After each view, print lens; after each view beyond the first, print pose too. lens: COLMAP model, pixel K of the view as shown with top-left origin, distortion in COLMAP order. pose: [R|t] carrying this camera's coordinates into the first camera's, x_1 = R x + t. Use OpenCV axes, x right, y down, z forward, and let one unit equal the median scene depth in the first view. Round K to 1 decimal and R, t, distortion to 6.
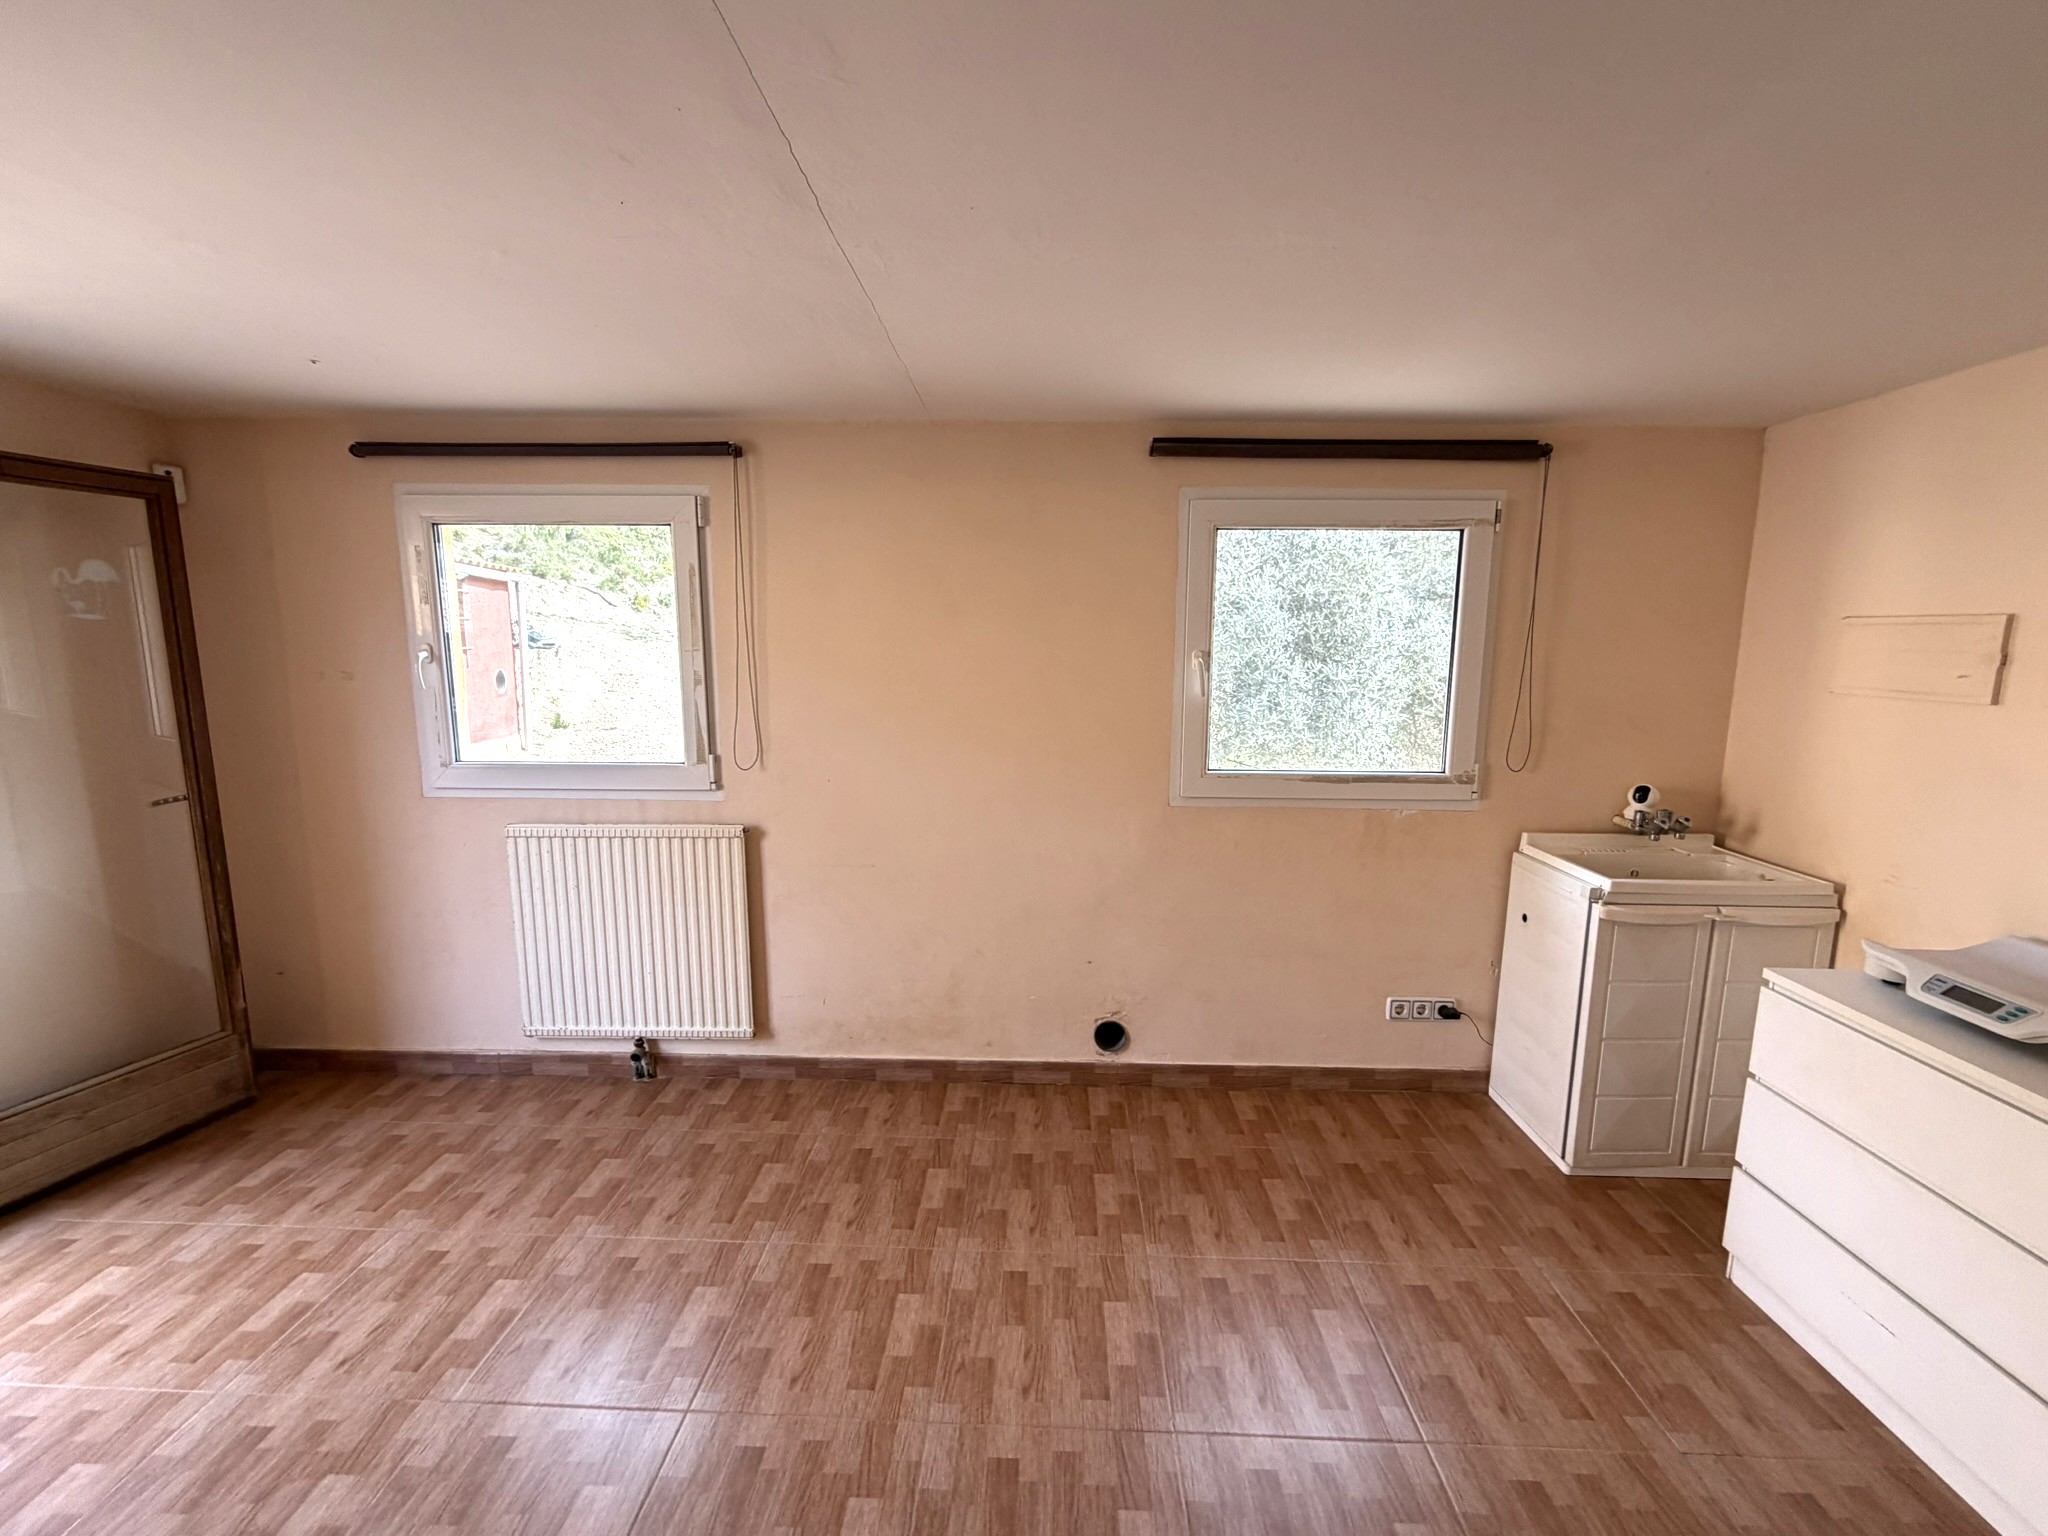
lens RADIAL K [[804.9, 0, 1023.4], [0, 804.9, 832.0], [0, 0, 1]] dist [0.000287, 0.000351]
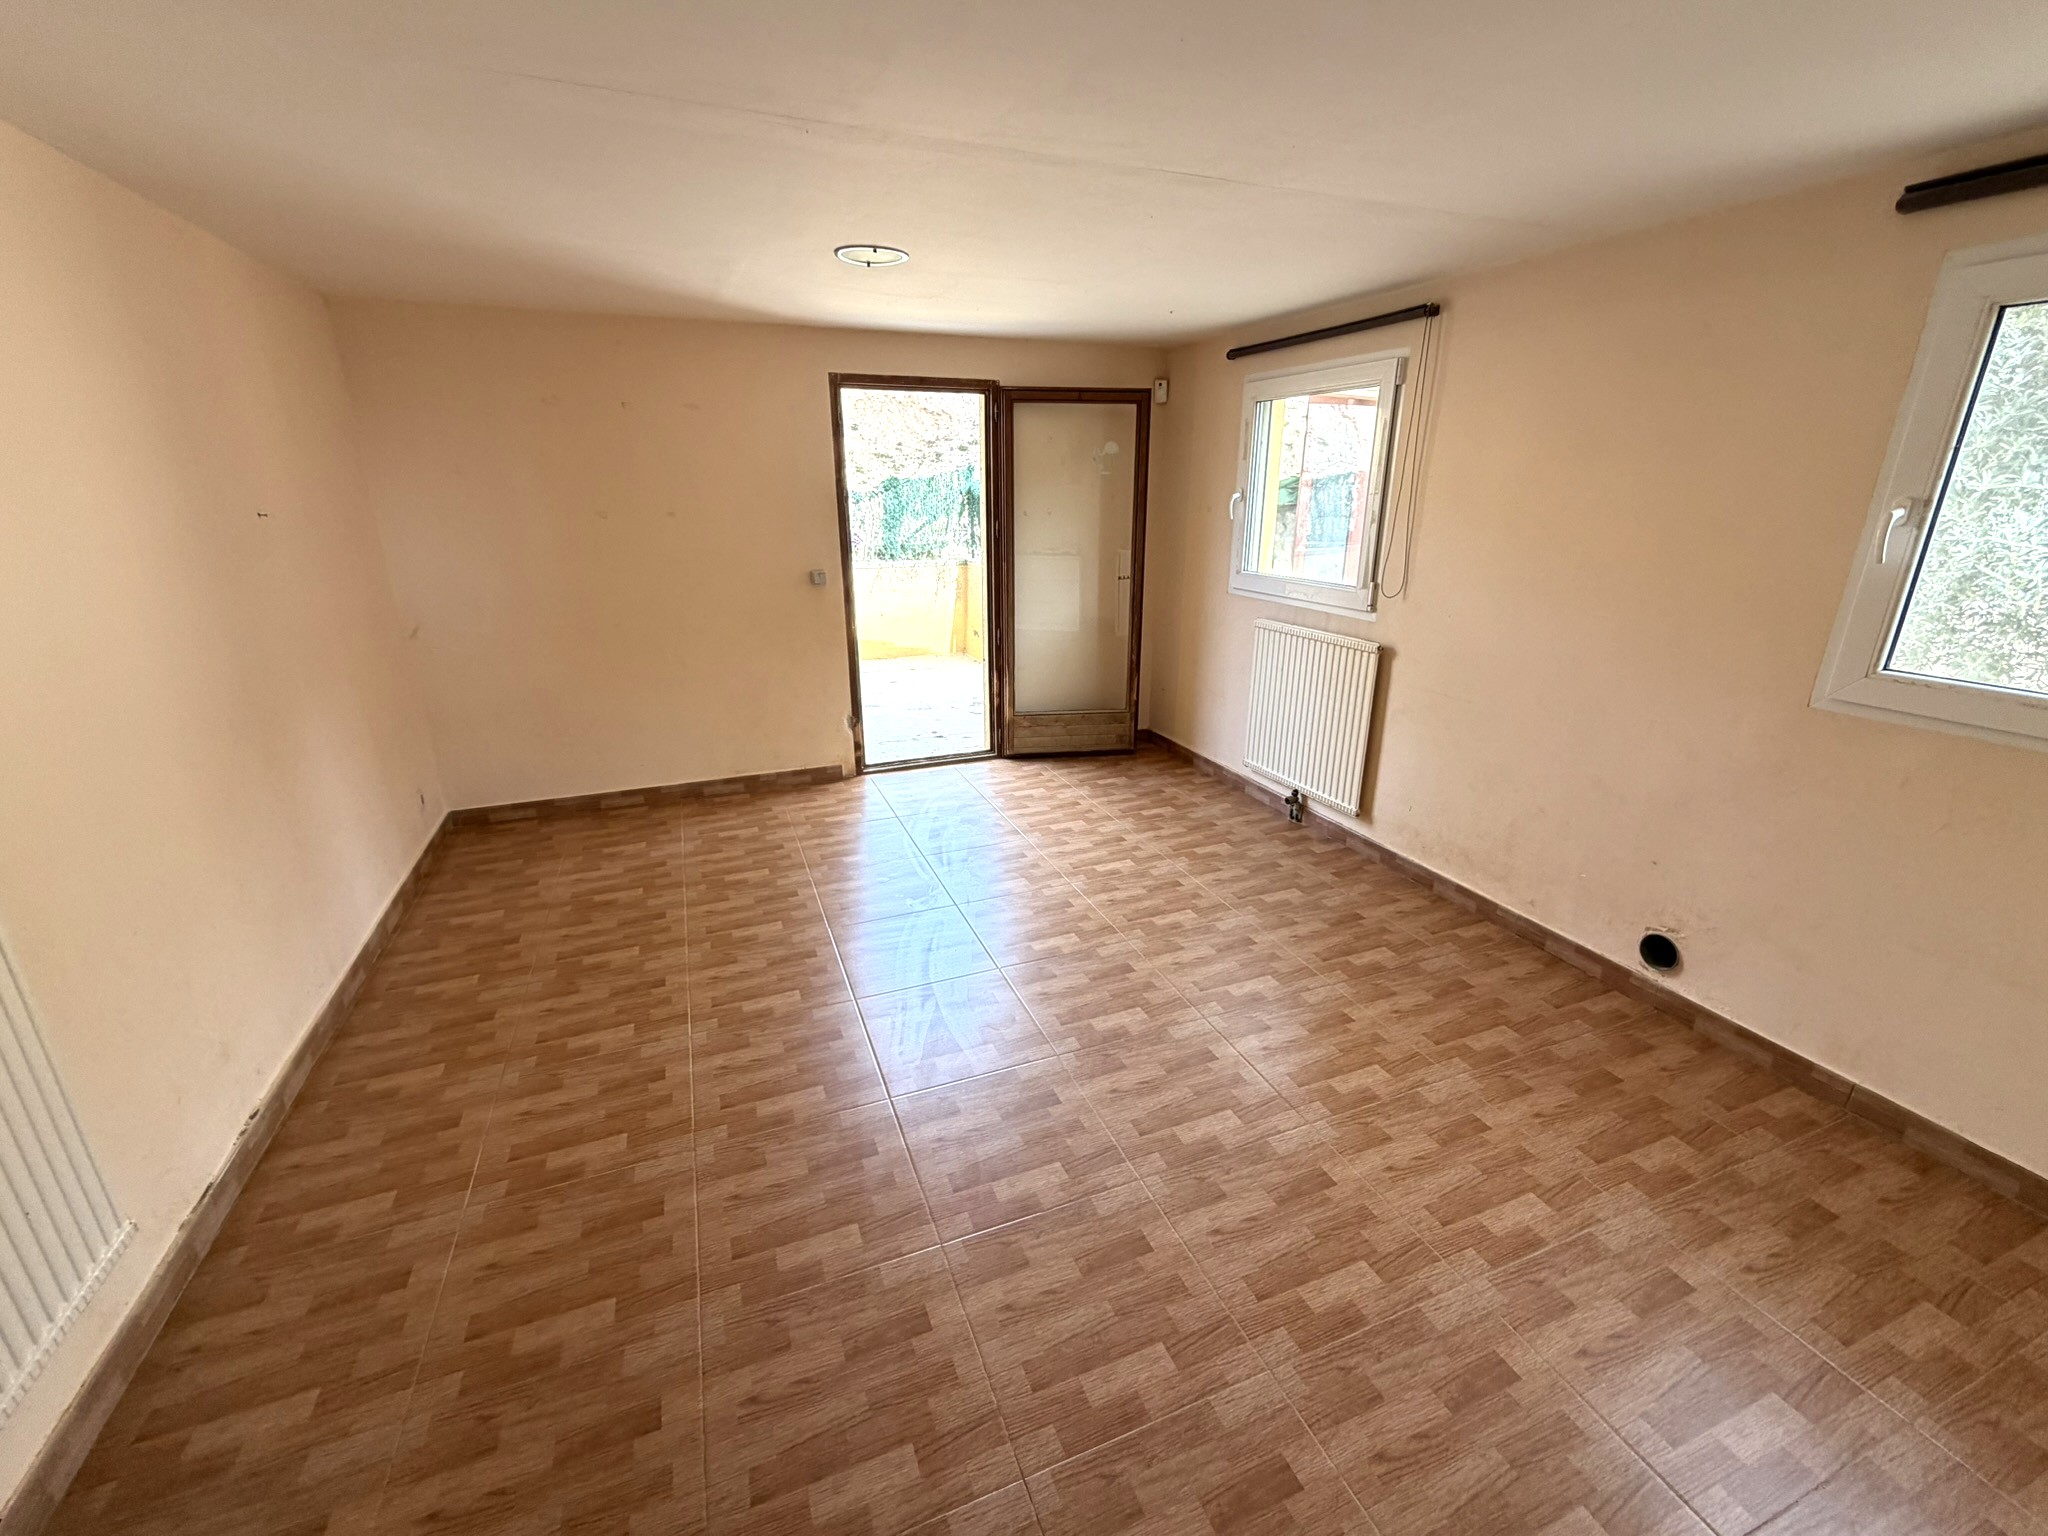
lens RADIAL K [[849.9, 0, 1024.0], [0, 849.9, 768.0], [0, 0, 1]] dist [0.002035, 0.000524]
pose [[0.401399, 0.286800, -0.869842, 0.567250], [-0.204766, 0.953771, 0.219981, 0.009972], [0.892720, 0.089815, 0.441569, -0.018112]]
